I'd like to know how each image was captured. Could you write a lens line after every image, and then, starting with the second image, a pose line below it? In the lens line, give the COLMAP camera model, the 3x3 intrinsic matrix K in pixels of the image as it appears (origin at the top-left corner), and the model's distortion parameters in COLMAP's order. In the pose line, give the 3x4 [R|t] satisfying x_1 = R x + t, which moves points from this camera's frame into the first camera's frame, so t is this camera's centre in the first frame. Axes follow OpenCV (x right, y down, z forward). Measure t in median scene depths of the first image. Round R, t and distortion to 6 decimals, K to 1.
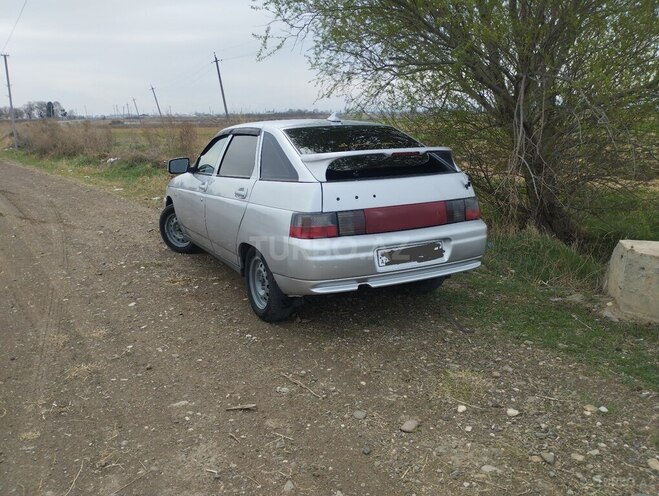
lens RADIAL K [[544.9, 0, 329.5], [0, 544.9, 248.0], [0, 0, 1]] dist [0.070272, -0.080095]
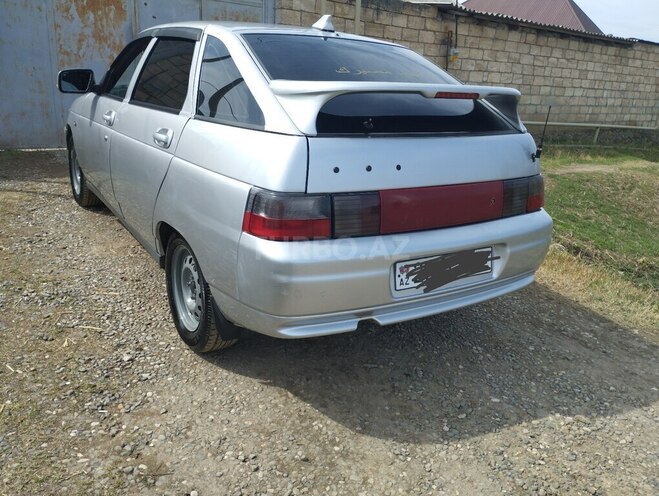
lens RADIAL K [[544.9, 0, 329.5], [0, 544.9, 248.0], [0, 0, 1]] dist [0.070272, -0.080095]
pose [[0.992753, 0.058279, 0.105097, -0.041743], [-0.069649, 0.991711, 0.107972, -0.067837], [-0.097933, -0.114509, 0.988583, 0.434674]]
